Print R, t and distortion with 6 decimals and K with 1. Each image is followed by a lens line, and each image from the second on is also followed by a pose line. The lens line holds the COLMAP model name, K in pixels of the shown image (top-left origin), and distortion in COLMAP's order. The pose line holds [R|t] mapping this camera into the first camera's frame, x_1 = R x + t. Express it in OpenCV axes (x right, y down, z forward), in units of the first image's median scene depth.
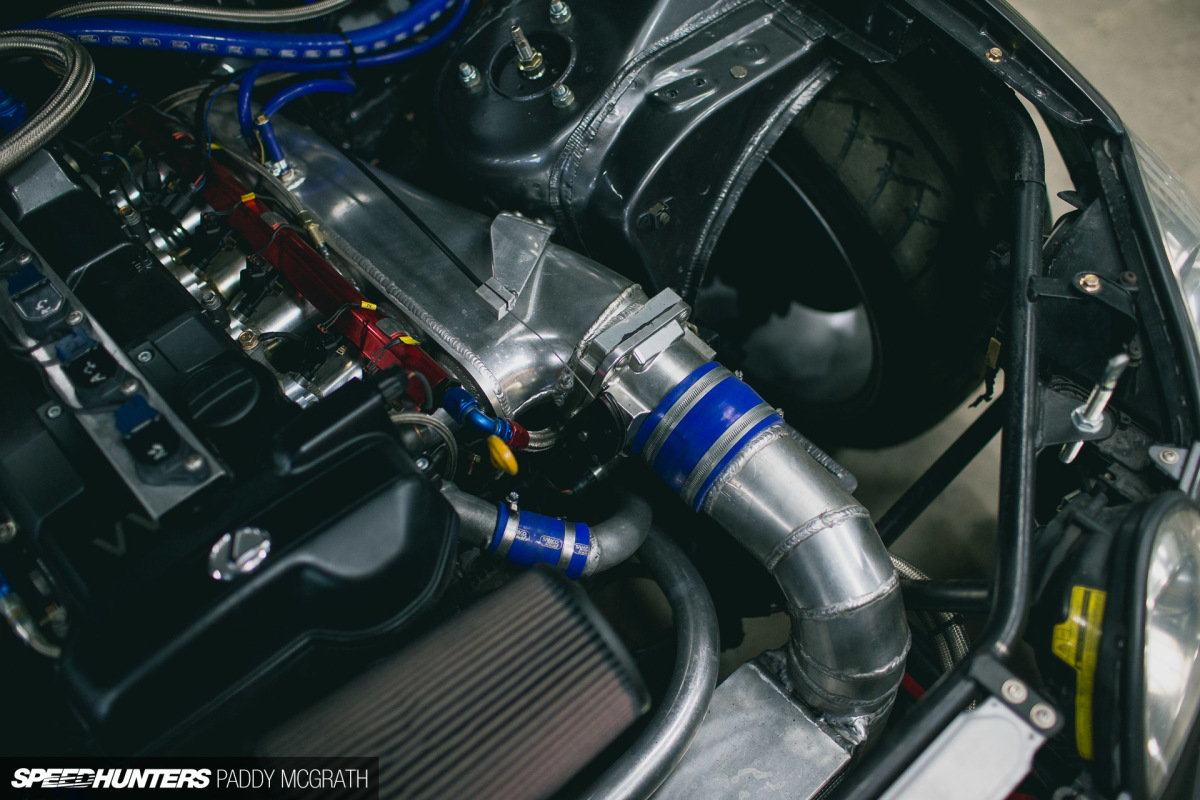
lens RADIAL K [[1154.1, 0, 600.0], [0, 1154.1, 400.0], [0, 0, 1]] dist [-0.094728, 0.092820]
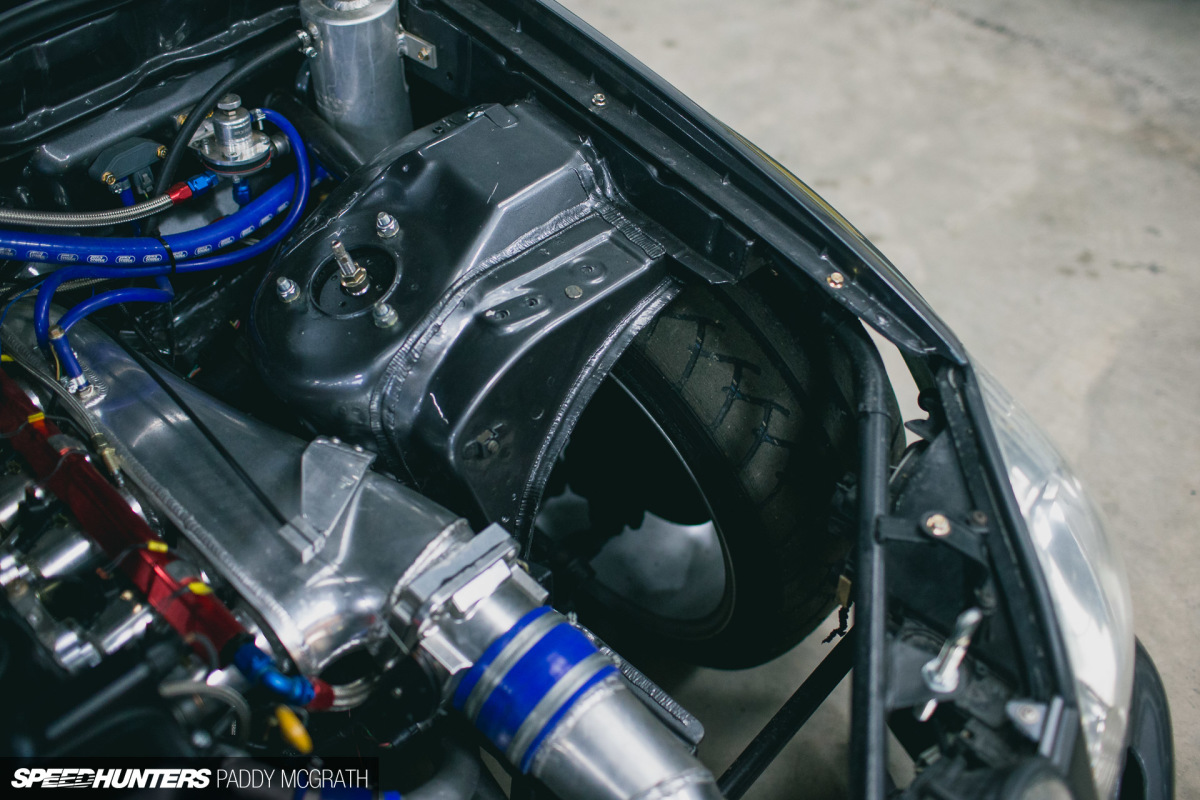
lens RADIAL K [[1154.1, 0, 600.0], [0, 1154.1, 400.0], [0, 0, 1]] dist [-0.094728, 0.092820]
pose [[0.994836, 0.008111, 0.101176, 0.047082], [0.006630, 0.989481, -0.144513, -0.059667], [-0.101283, 0.144437, 0.984317, 0.068233]]
